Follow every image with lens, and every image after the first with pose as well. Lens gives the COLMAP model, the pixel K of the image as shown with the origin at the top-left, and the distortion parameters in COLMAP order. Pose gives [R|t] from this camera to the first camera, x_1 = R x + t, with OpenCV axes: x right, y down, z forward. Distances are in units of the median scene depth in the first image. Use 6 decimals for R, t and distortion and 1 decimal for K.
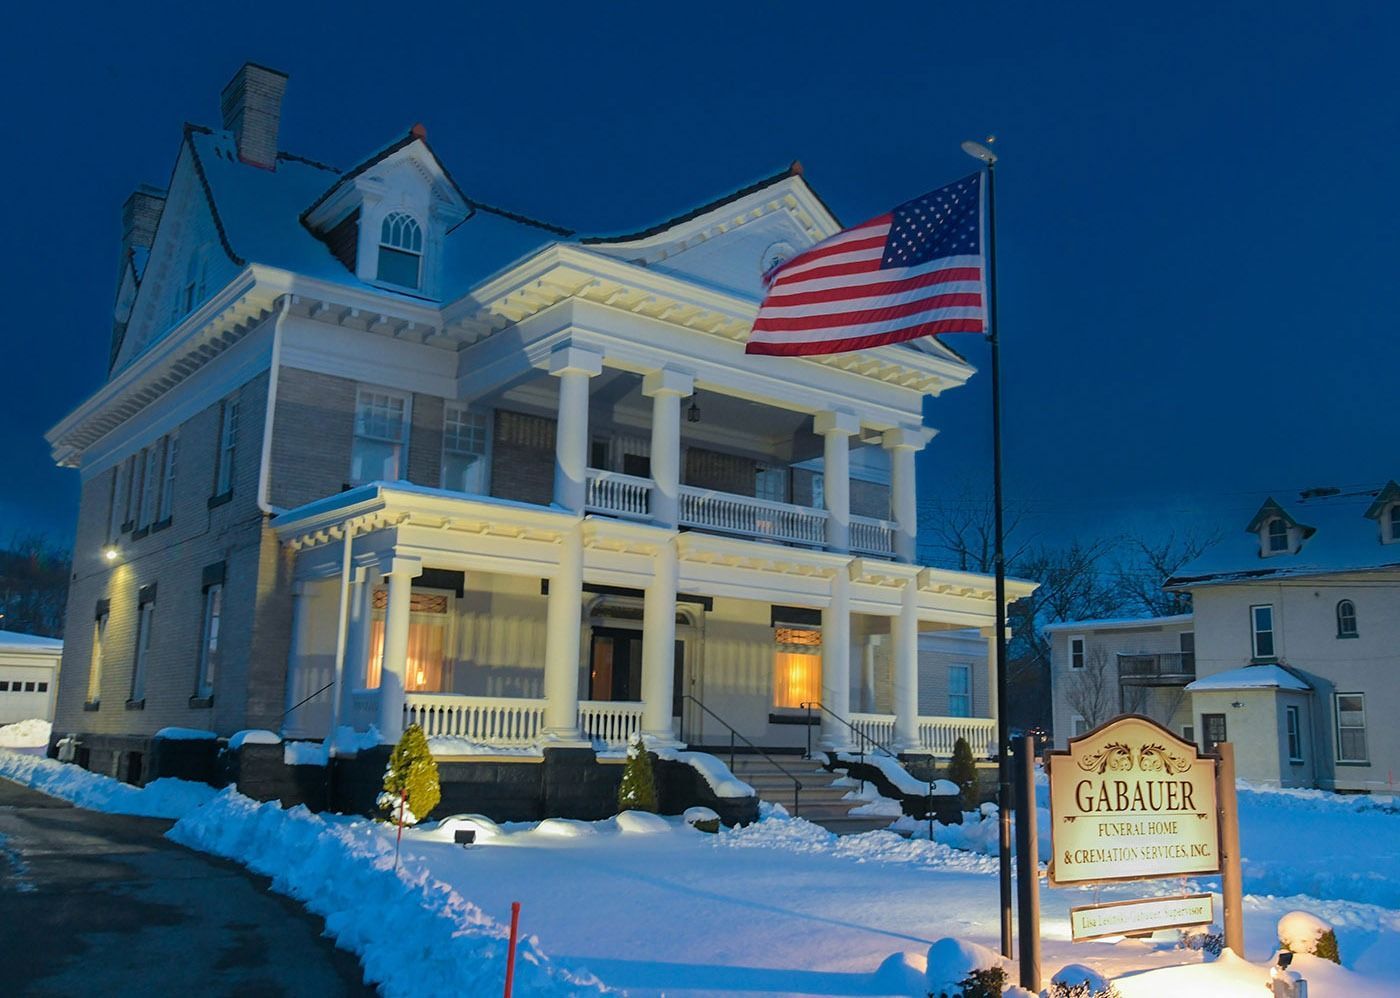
lens RADIAL K [[1253.2, 0, 718.8], [0, 1253.2, 509.2], [0, 0, 1]] dist [0.003772, 0.010728]
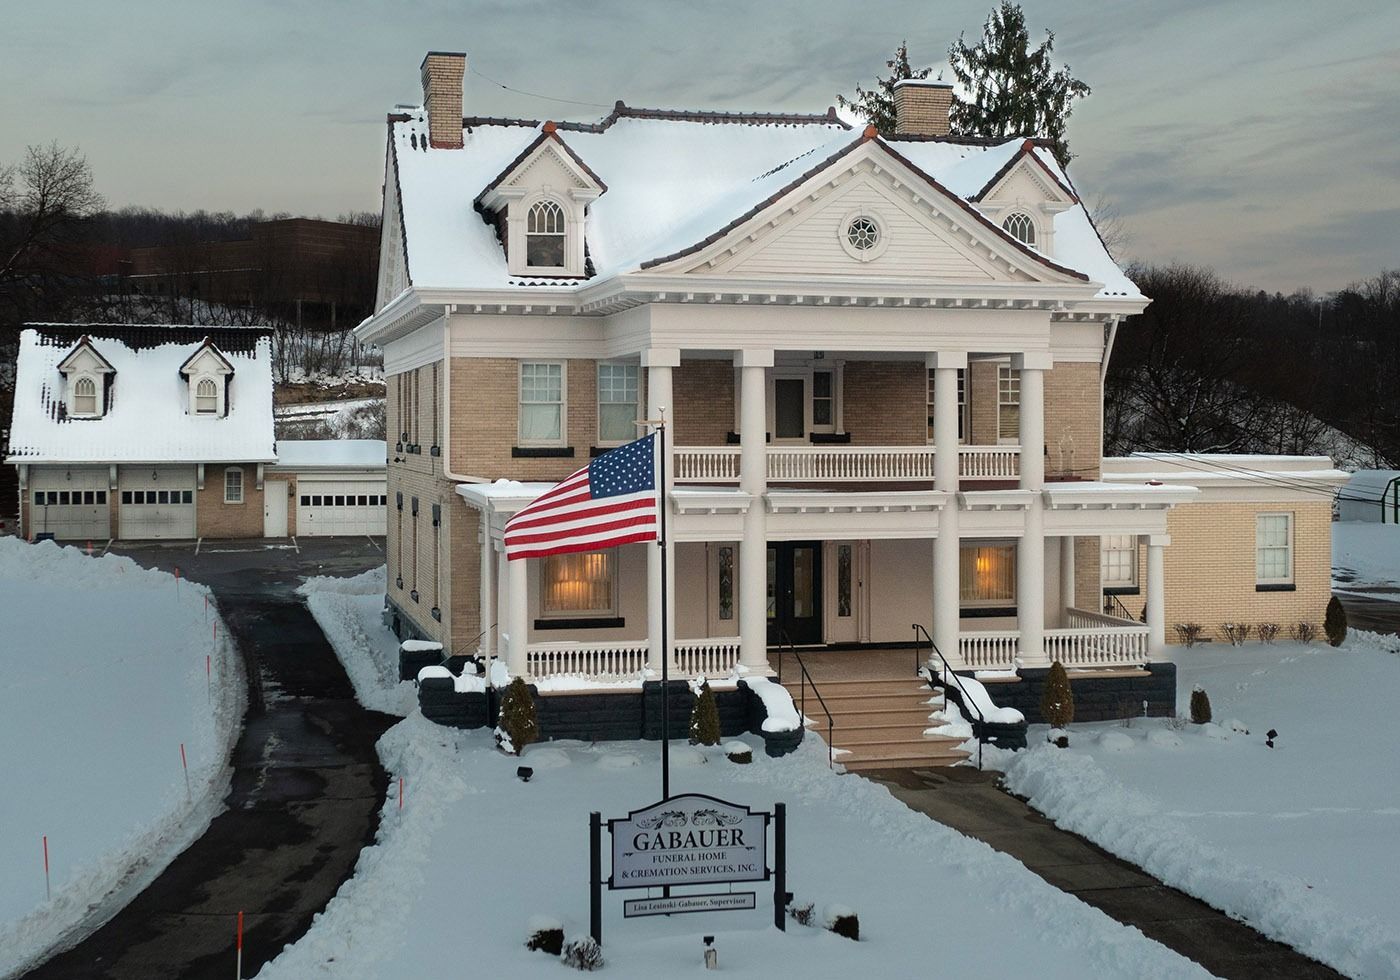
lens RADIAL K [[1705.9, 0, 616.9], [0, 1705.9, 459.5], [0, 0, 1]] dist [0.010626, 0.000000]
pose [[0.902156, -0.014550, -0.431165, 0.595277], [0.098273, 0.980086, 0.172550, -0.335397], [0.420068, -0.198039, 0.885620, -0.498835]]
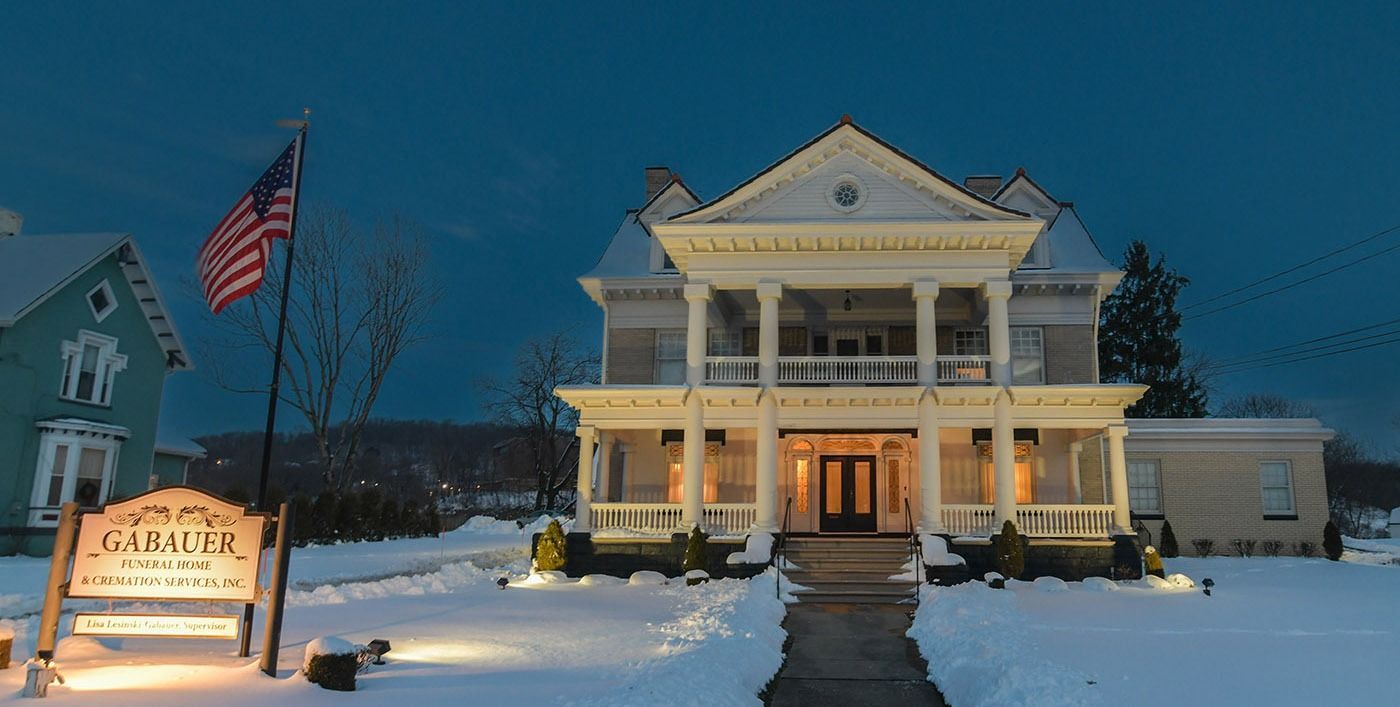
lens RADIAL K [[771.8, 0, 812.2], [0, 771.8, 396.3], [0, 0, 1]] dist [-0.018326, 0.000689]
pose [[0.755440, -0.133834, -0.641404, 0.675648], [0.130409, 0.990043, -0.052985, 0.094567], [0.642109, -0.043618, 0.765372, 0.373589]]
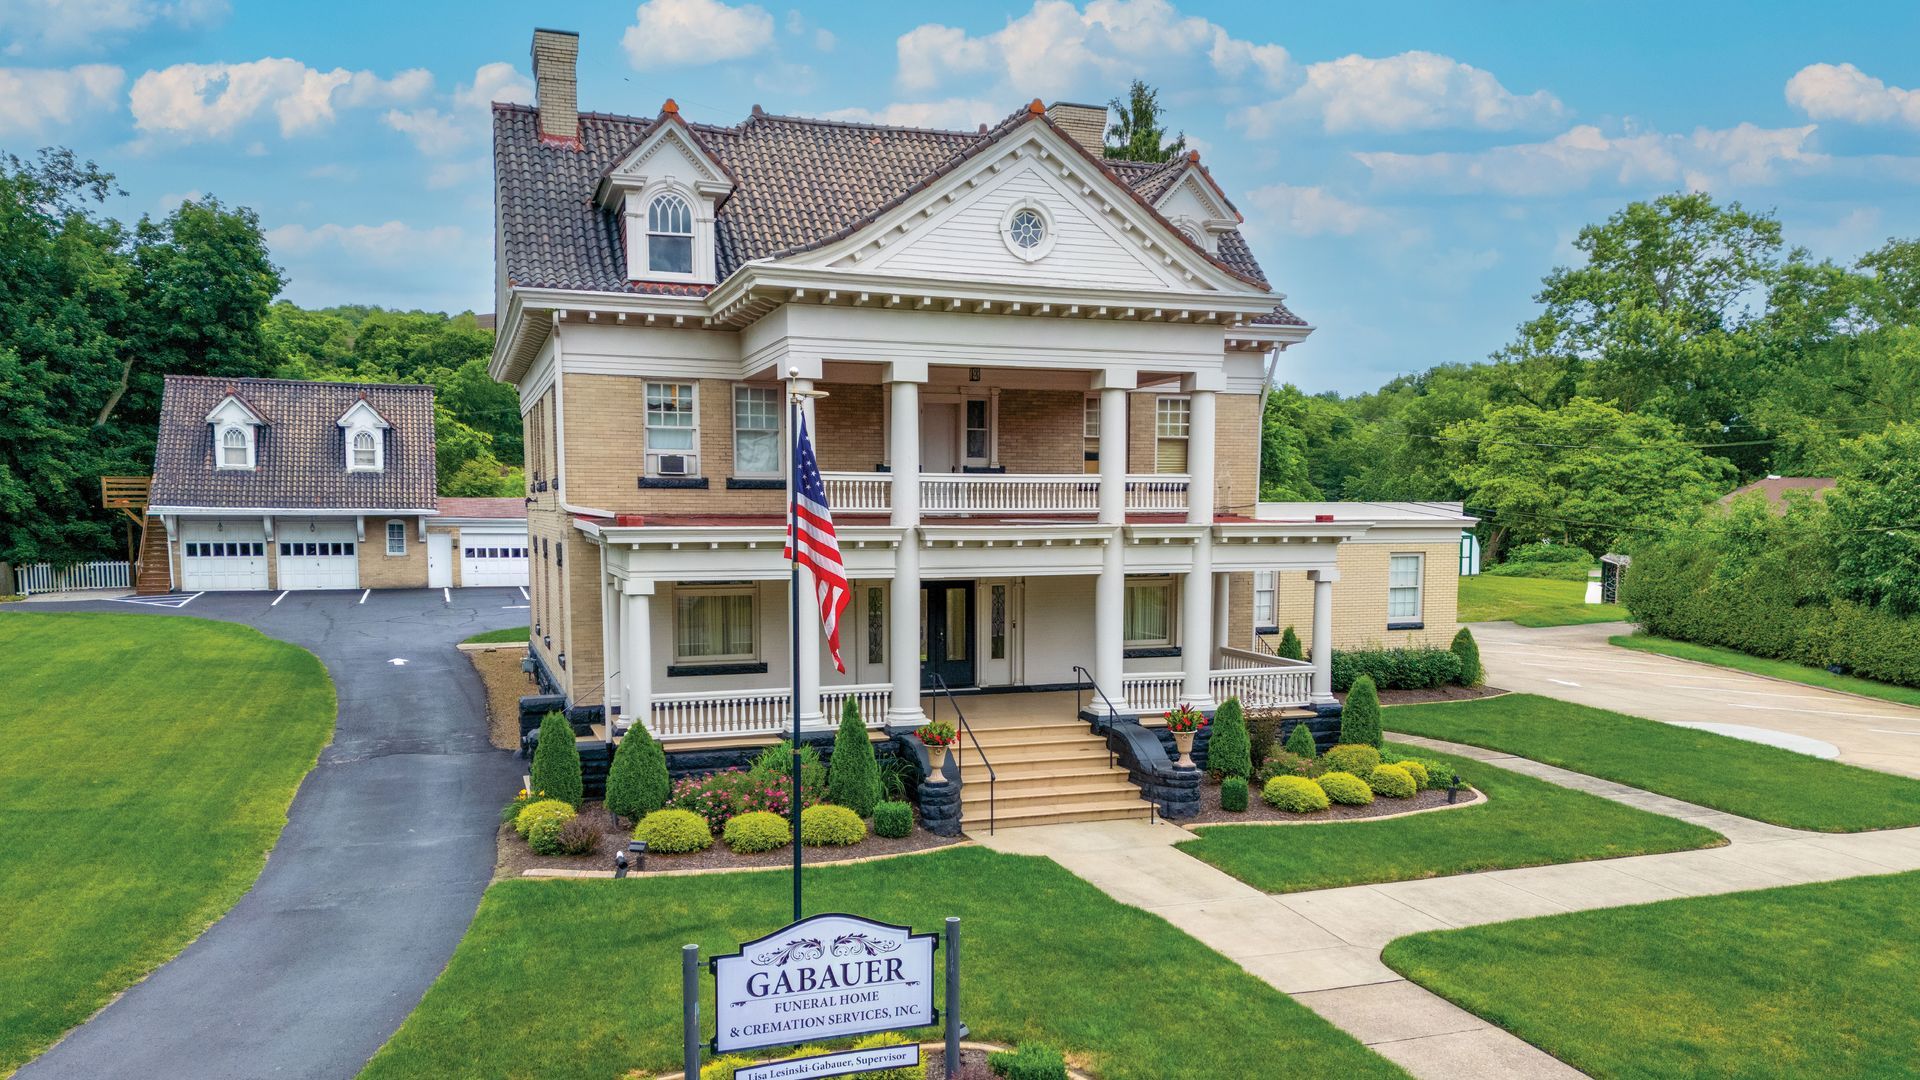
lens RADIAL K [[1372.6, 0, 937.1], [0, 1372.6, 651.9], [0, 0, 1]] dist [0.076378, -0.026421]
pose [[0.944340, 0.014138, -0.328667, 0.409258], [0.078437, 0.960585, 0.266690, -0.205860], [0.319483, -0.277626, 0.906010, -0.060864]]
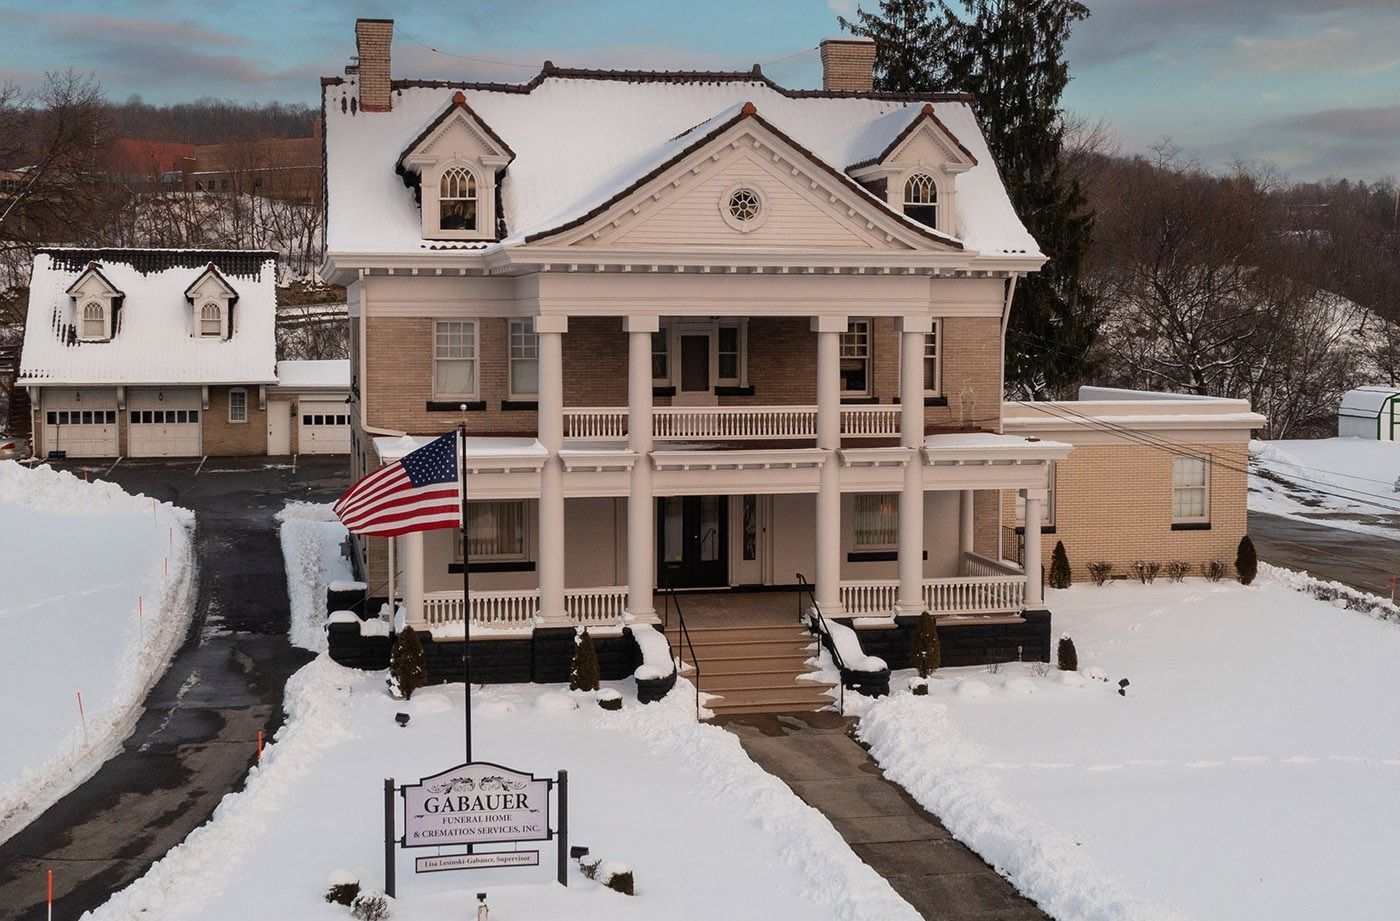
lens RADIAL K [[1697.6, 0, 636.5], [0, 1697.6, 416.4], [0, 0, 1]] dist [0.008021, 0.000000]
pose [[0.887440, 0.006024, -0.460883, 0.817852], [0.101869, 0.972624, 0.208864, -0.409790], [0.449524, -0.232304, 0.862533, -0.479457]]
